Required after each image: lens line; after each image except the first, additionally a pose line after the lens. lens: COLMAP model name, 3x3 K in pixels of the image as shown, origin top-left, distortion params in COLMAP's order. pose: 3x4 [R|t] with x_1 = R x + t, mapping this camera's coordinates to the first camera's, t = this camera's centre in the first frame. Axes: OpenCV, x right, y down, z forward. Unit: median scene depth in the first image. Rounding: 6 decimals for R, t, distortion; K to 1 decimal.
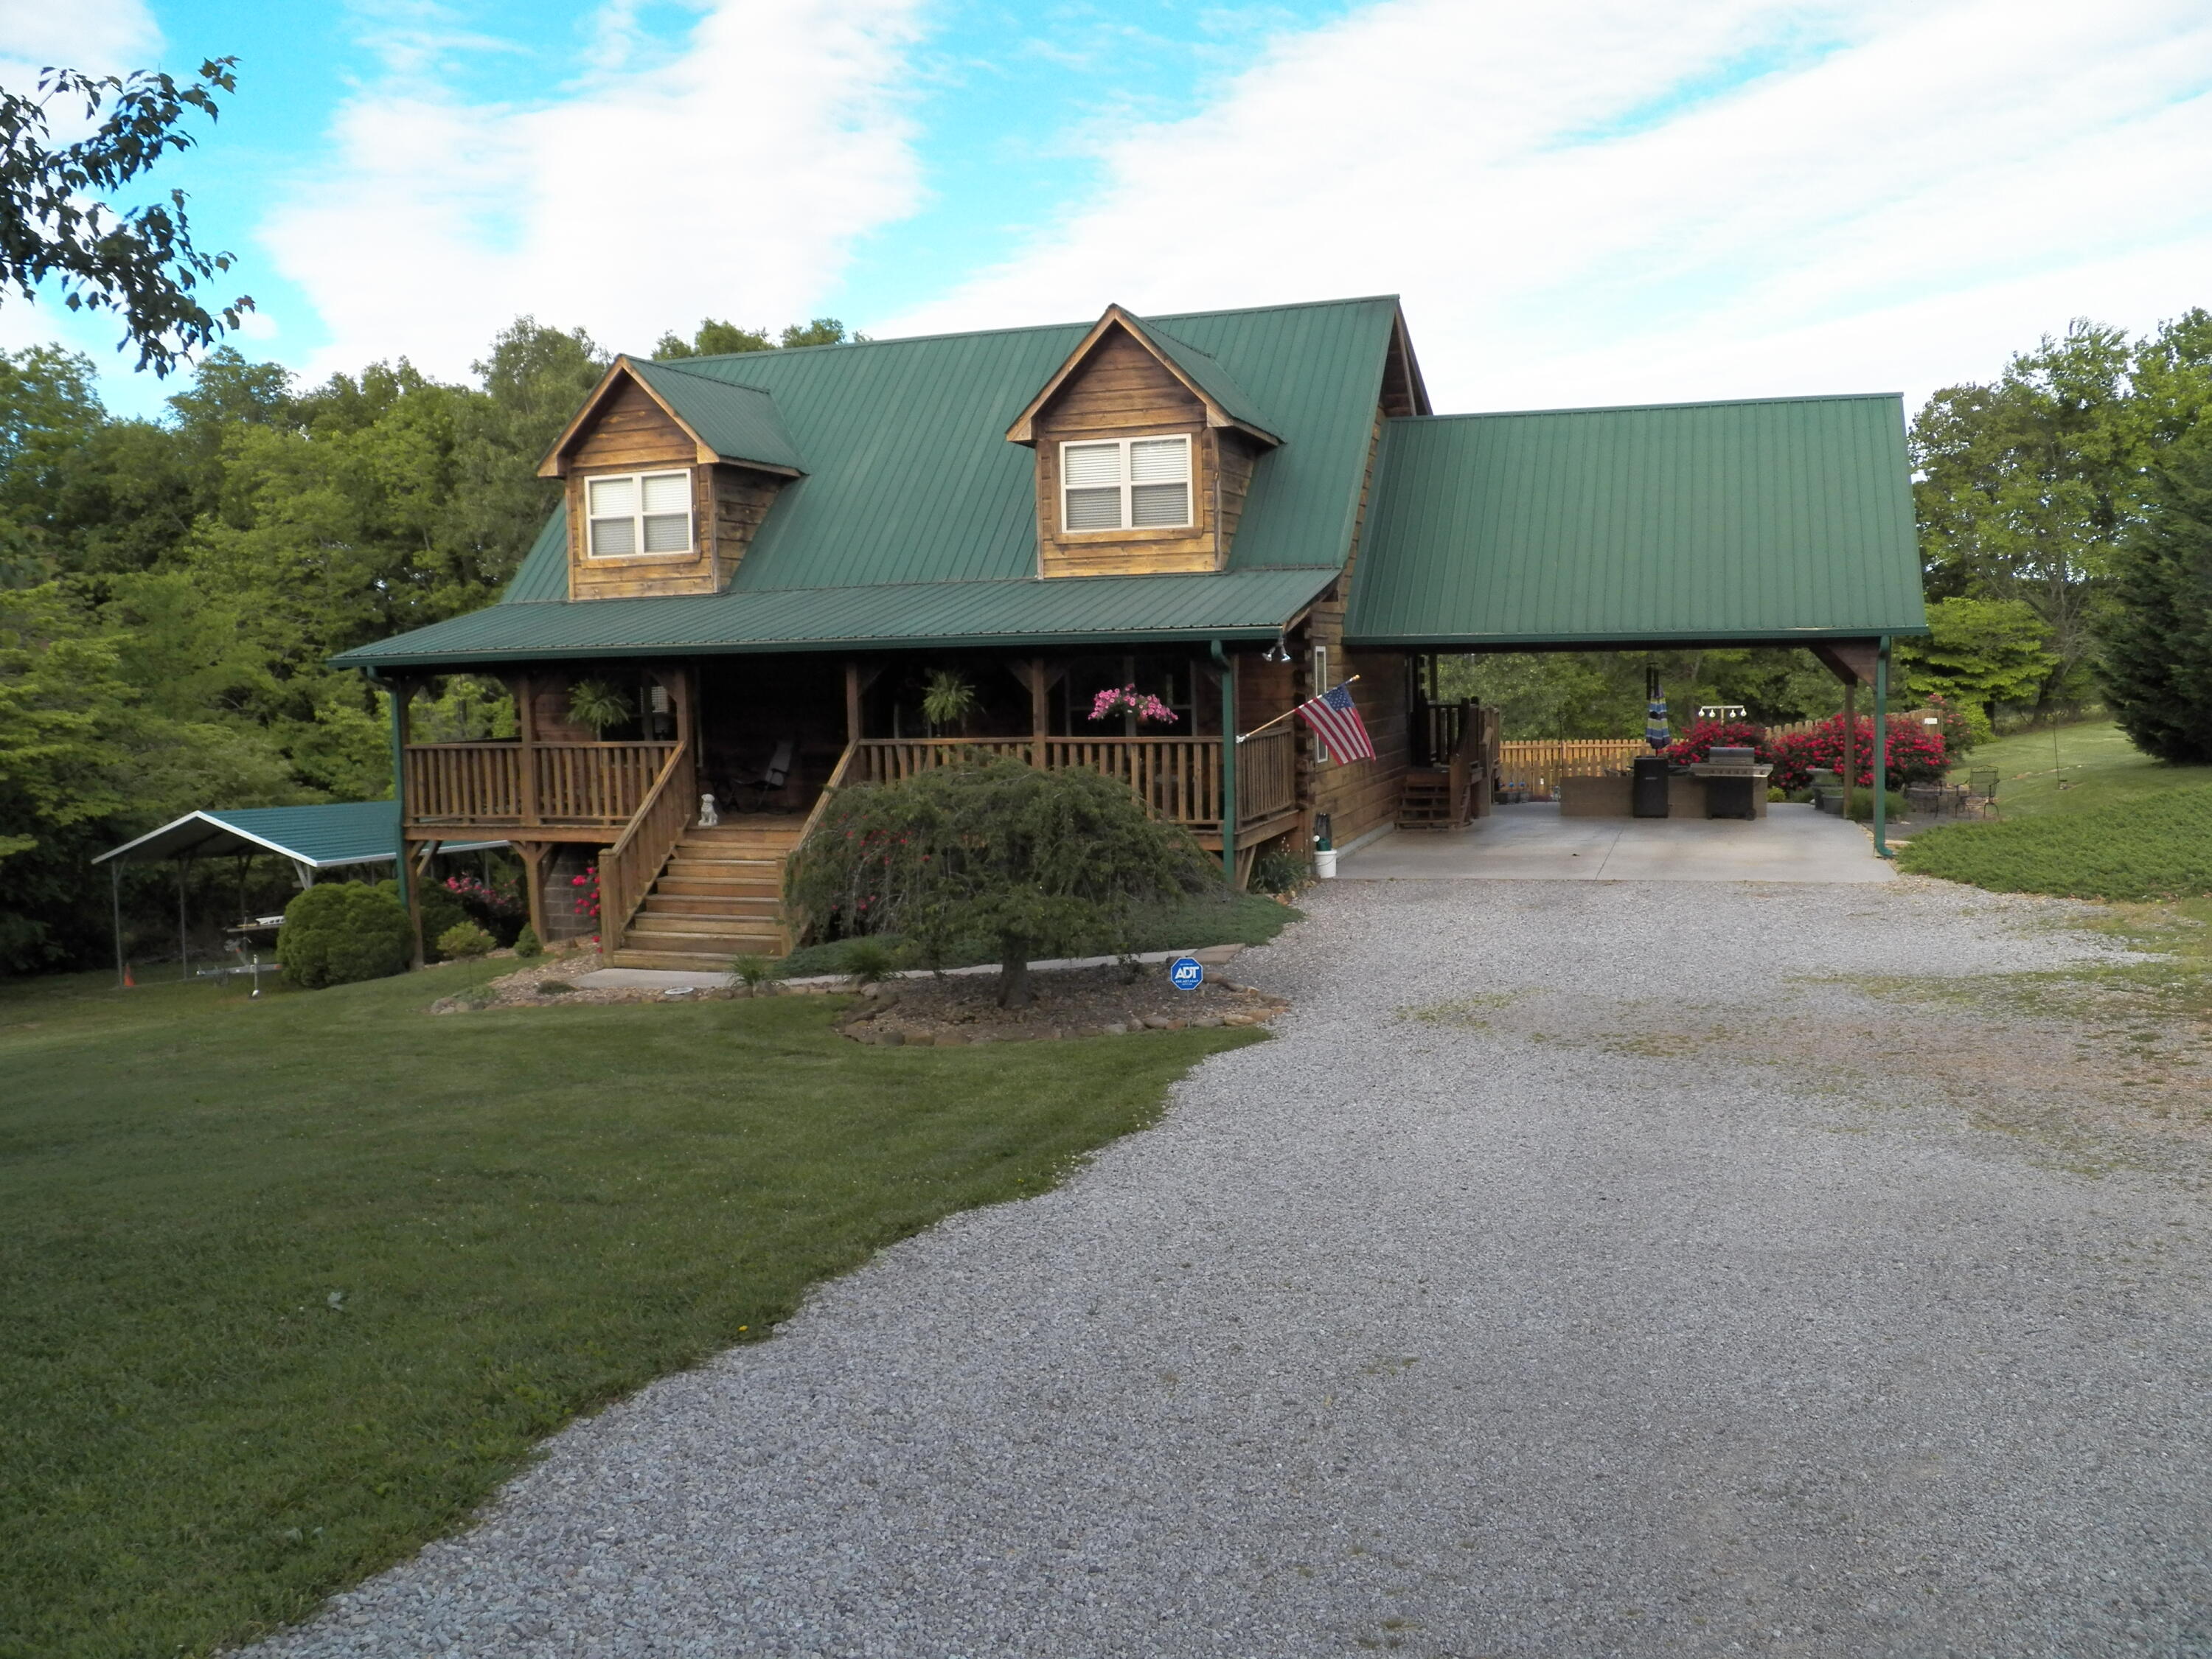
lens RADIAL K [[1811.8, 0, 1109.7], [0, 1811.8, 821.6], [0, 0, 1]] dist [-0.143448, 0.097455]
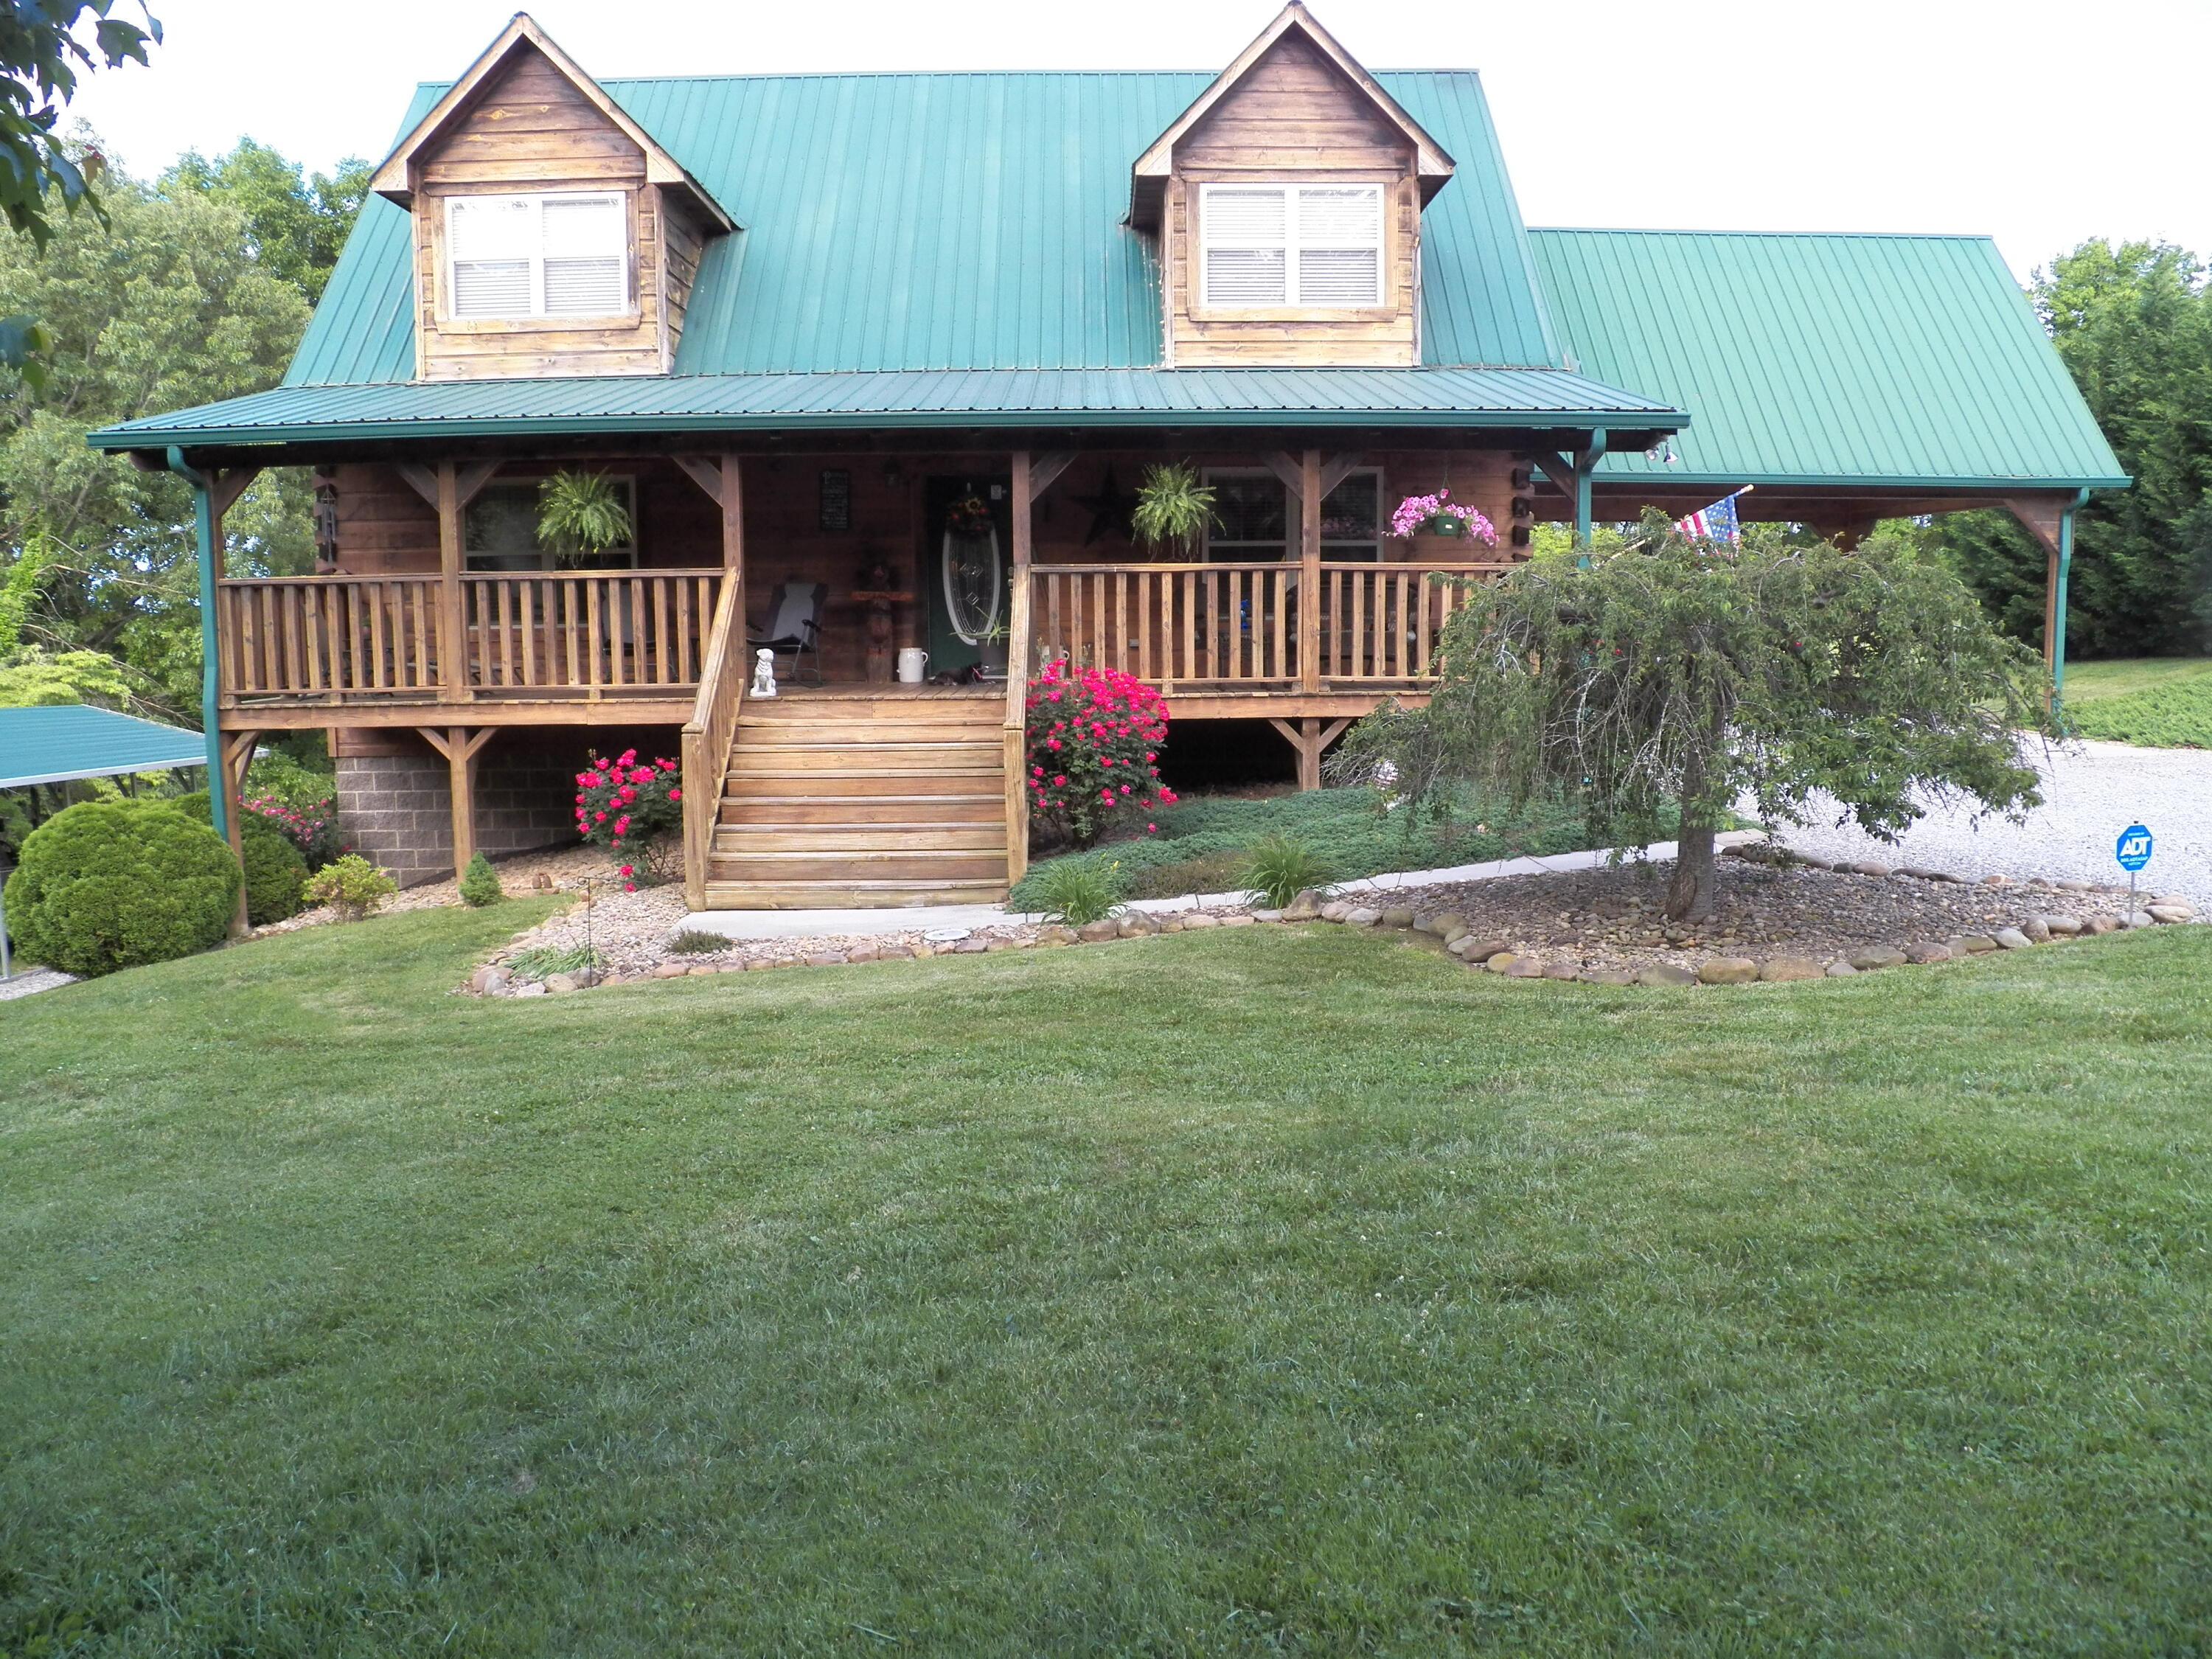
lens RADIAL K [[1811.8, 0, 1106.8], [0, 1811.8, 830.8], [0, 0, 1]] dist [-0.143448, 0.097455]
pose [[0.942935, -0.025799, 0.331975, -0.319196], [0.015992, 0.999352, 0.032238, 0.031817], [-0.332592, -0.025089, 0.942737, 0.320380]]
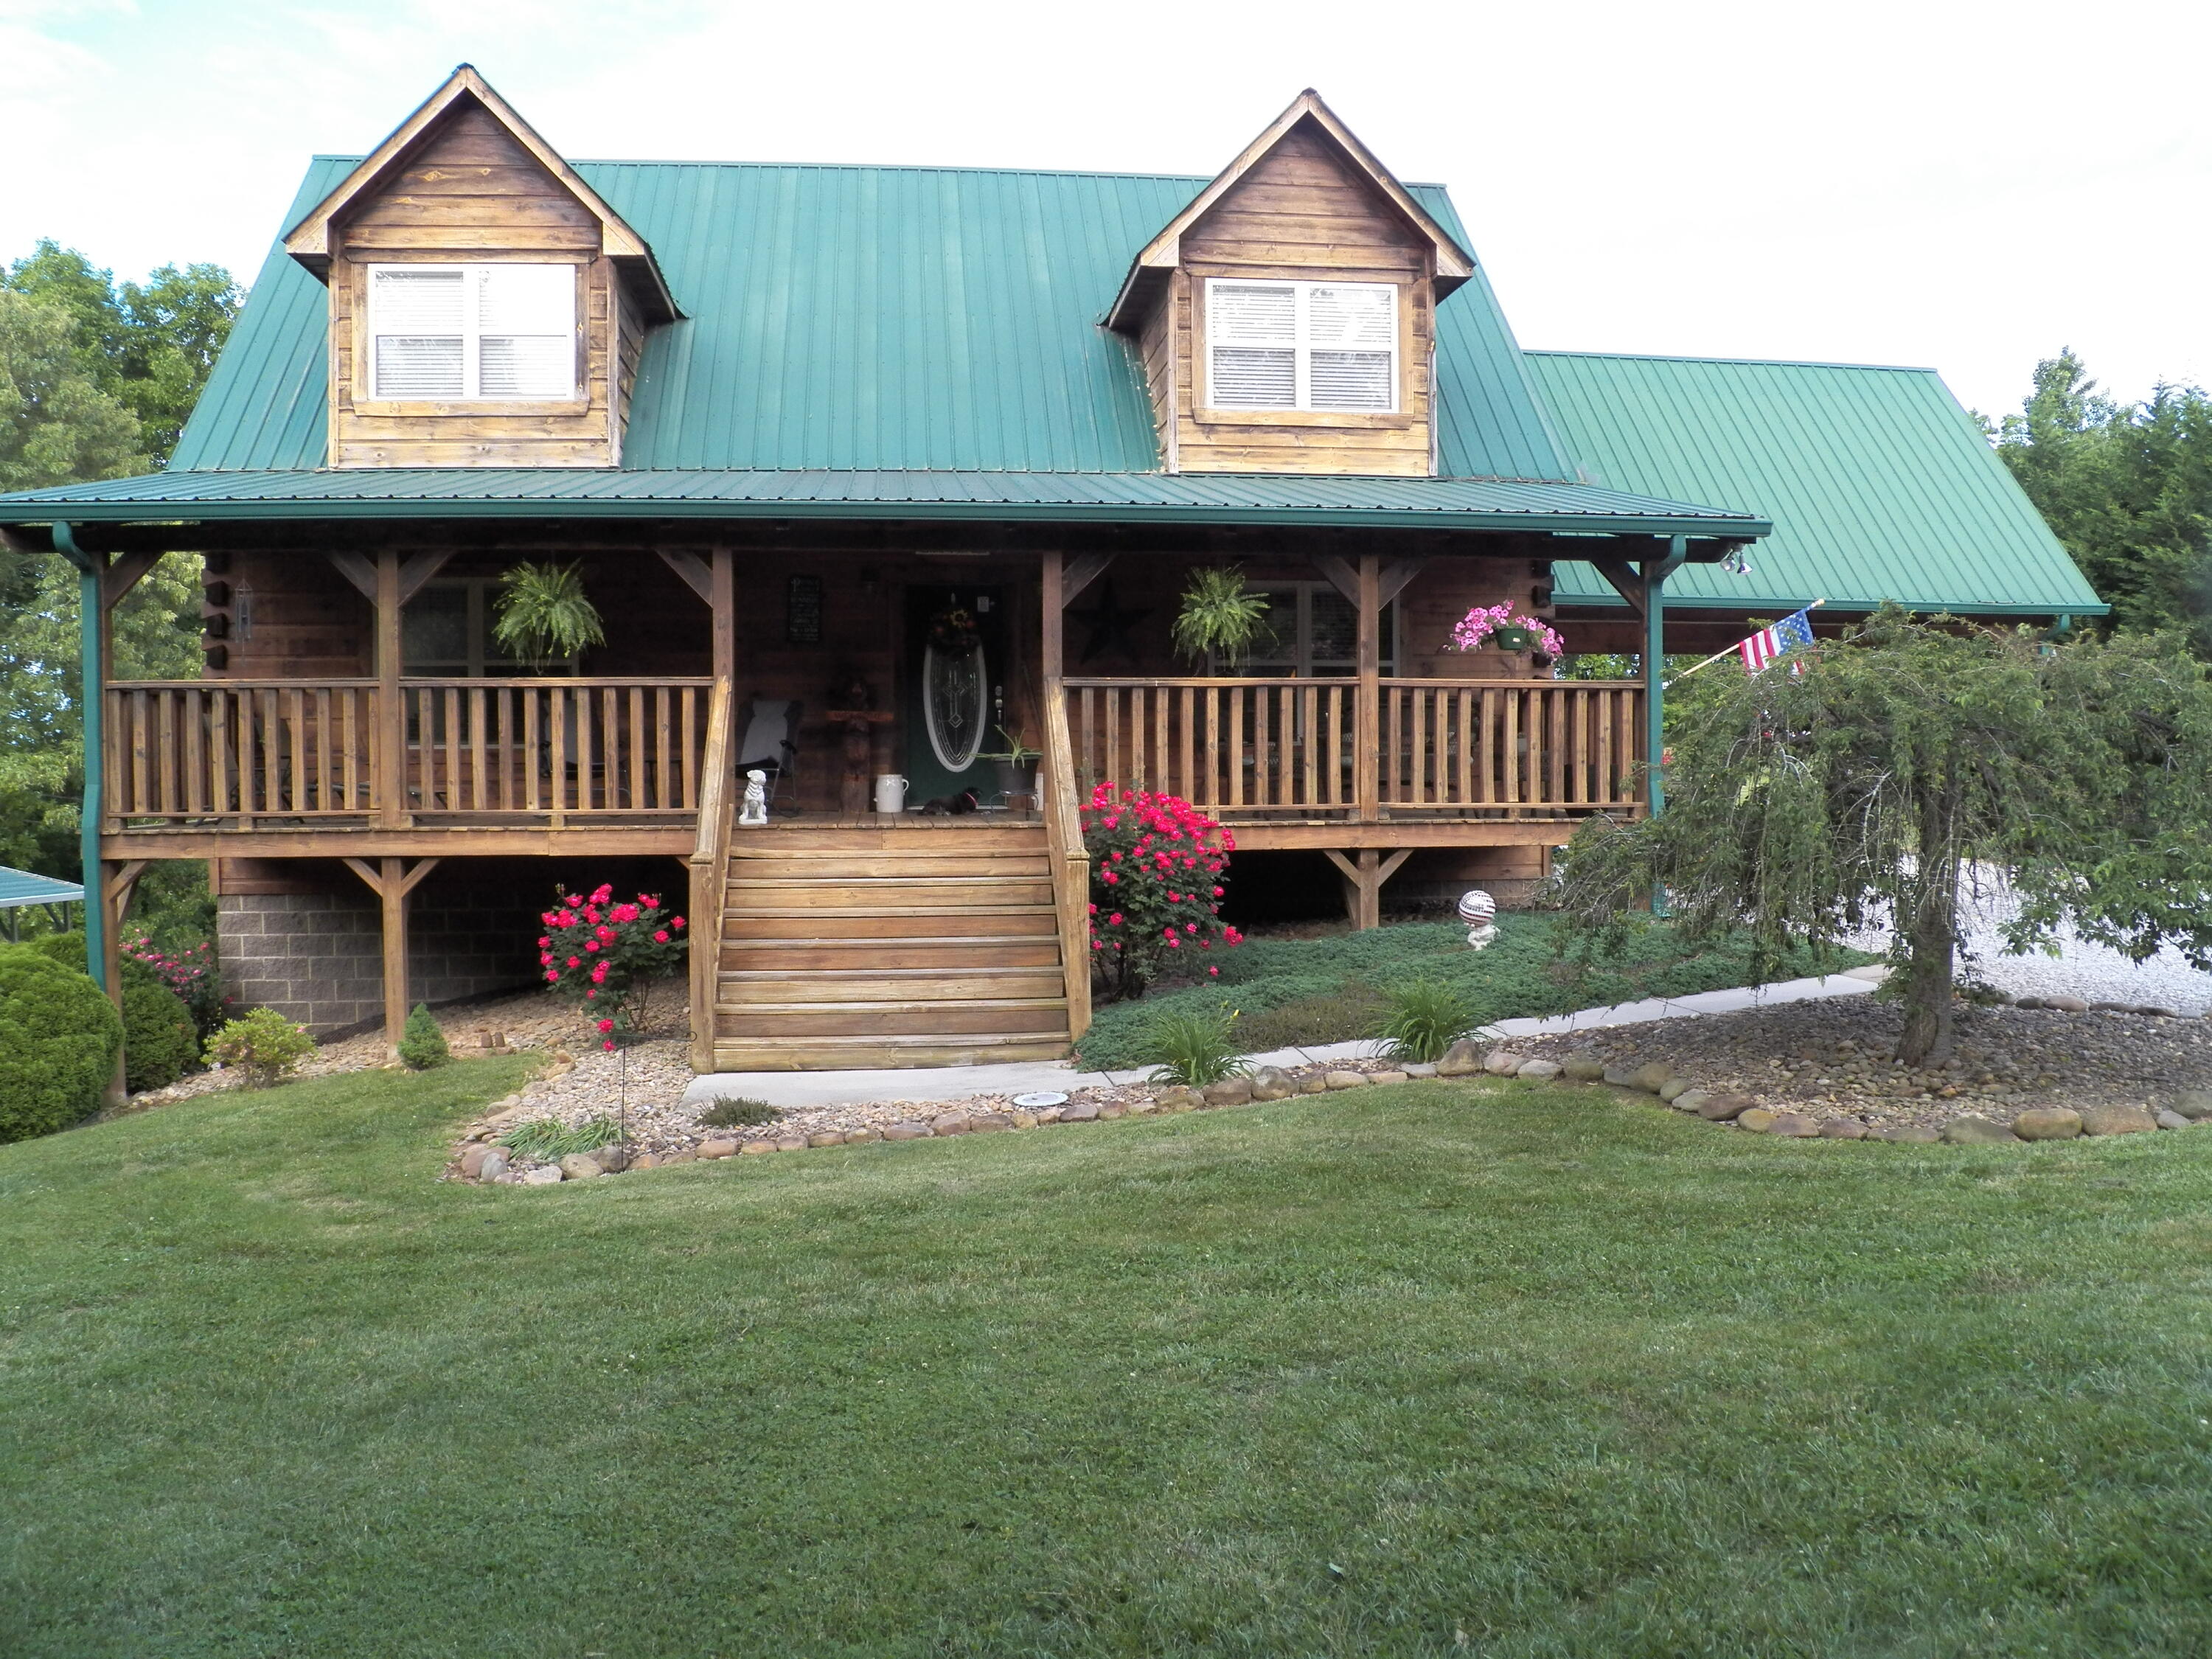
lens RADIAL K [[1811.8, 0, 1109.9], [0, 1811.8, 823.2], [0, 0, 1]] dist [-0.143448, 0.097455]
pose [[0.900164, 0.003491, 0.435537, -0.365229], [0.021367, 0.998410, -0.052165, 0.033962], [-0.435026, 0.056263, 0.898658, 0.417077]]
